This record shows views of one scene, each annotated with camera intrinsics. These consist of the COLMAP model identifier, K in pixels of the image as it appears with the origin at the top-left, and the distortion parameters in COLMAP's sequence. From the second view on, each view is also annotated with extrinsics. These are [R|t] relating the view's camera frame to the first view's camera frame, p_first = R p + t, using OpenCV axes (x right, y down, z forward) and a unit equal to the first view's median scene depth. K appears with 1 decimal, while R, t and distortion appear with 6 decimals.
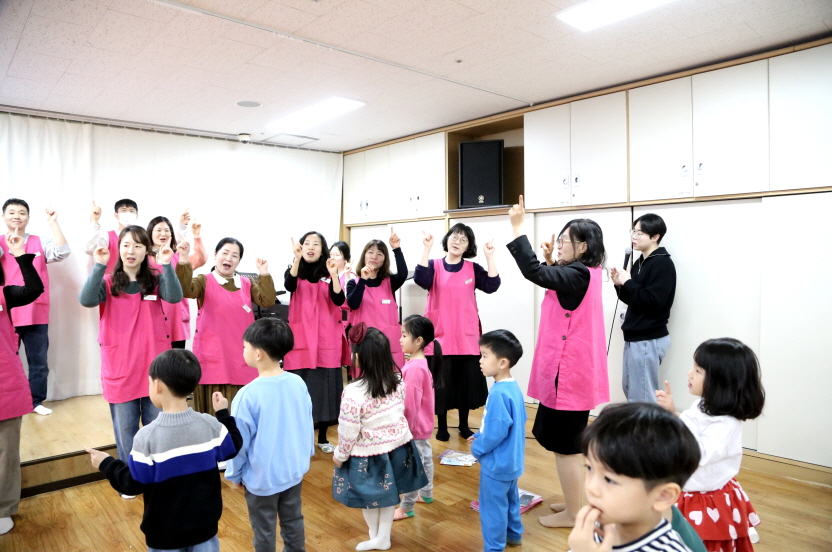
lens RADIAL K [[572.8, 0, 459.4], [0, 572.8, 252.0], [0, 0, 1]] dist [-0.089094, -0.000308]
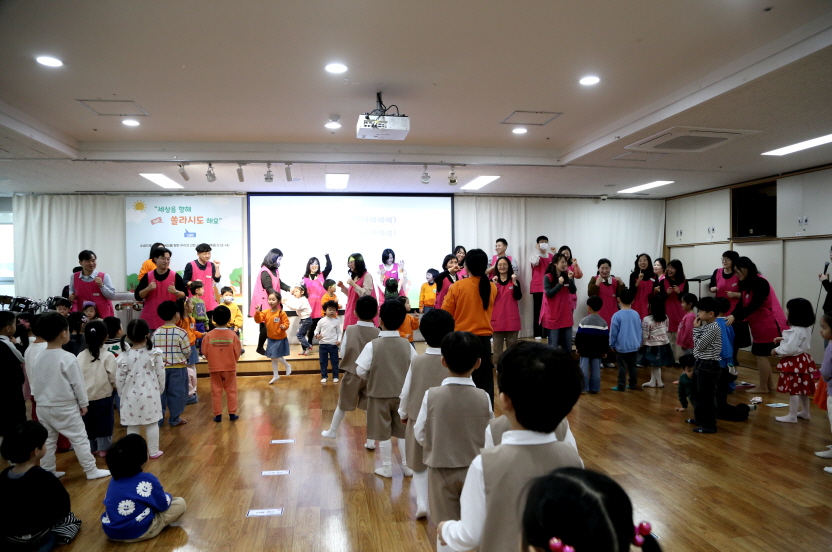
lens RADIAL K [[588.0, 0, 416.0], [0, 588.0, 276.0], [0, 0, 1]] dist [-0.090386, 0.001336]
pose [[0.809375, 0.016246, -0.587068, 0.232432], [-0.002507, 0.999704, 0.024208, -0.004141], [0.587287, -0.018121, 0.809176, -0.903213]]
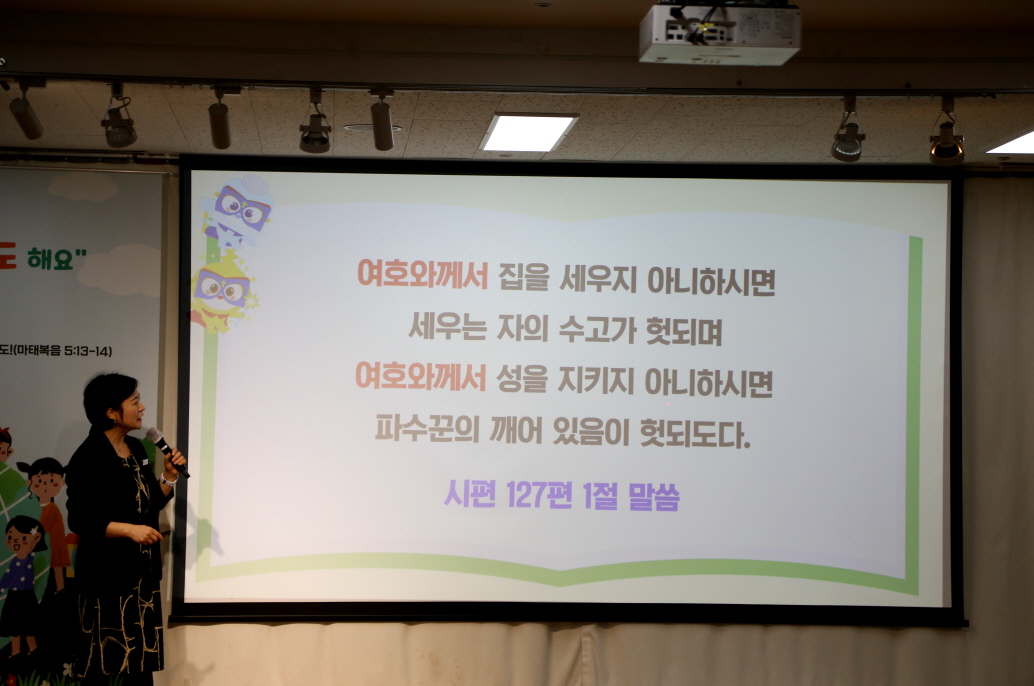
lens RADIAL K [[3004.0, 0, 522.7], [0, 3004.0, 346.2], [0, 0, 1]] dist [0.796189, 0.257806]
pose [[0.751664, 0.003381, -0.659537, 0.671279], [-0.022106, 0.999554, -0.020069, -0.016446], [0.659176, 0.029665, 0.751404, -1.515661]]
